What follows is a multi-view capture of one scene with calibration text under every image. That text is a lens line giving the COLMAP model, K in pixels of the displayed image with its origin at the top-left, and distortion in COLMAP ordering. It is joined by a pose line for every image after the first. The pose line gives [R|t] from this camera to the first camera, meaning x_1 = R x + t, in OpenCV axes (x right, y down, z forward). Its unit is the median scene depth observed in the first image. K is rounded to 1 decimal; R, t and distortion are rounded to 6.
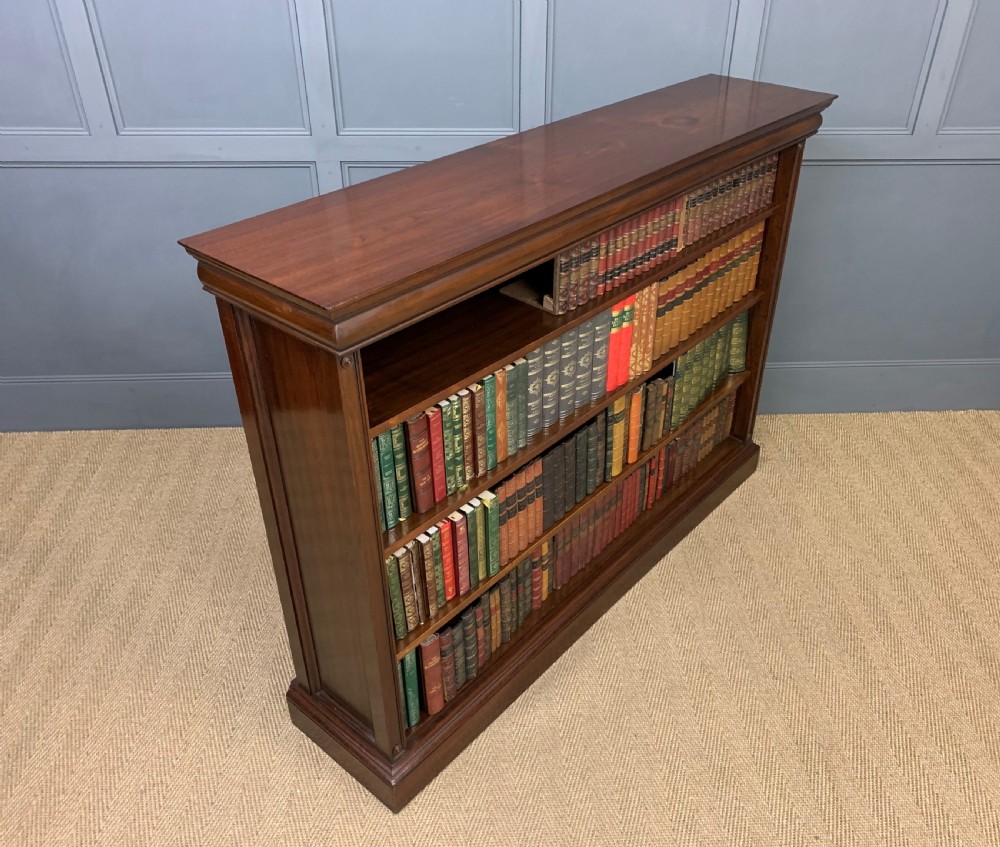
lens RADIAL K [[855.4, 0, 524.4], [0, 855.4, 422.9], [0, 0, 1]] dist [0.012834, 0.004882]
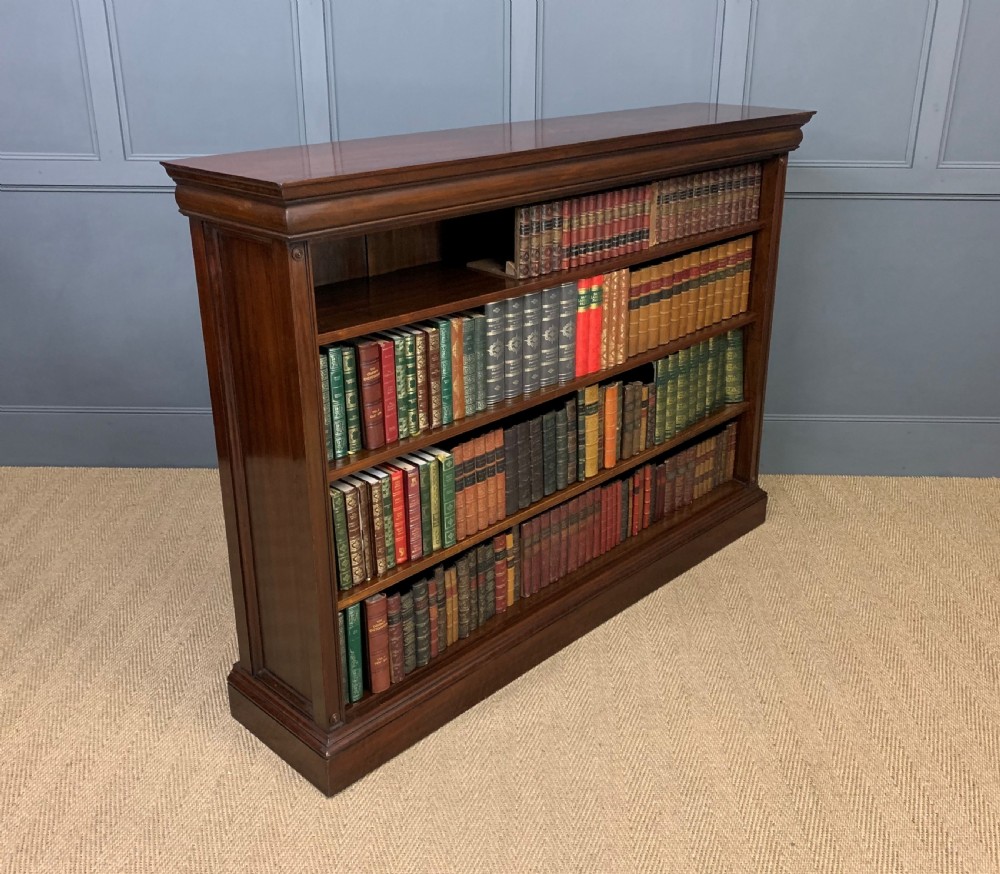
lens RADIAL K [[1008.2, 0, 497.8], [0, 1008.2, 402.9], [0, 0, 1]] dist [0.015642, -0.000055]
pose [[0.996911, 0.019982, -0.075958, 0.095502], [-0.035939, 0.975968, -0.214932, 0.245012], [0.069838, 0.216998, 0.973671, -0.125738]]
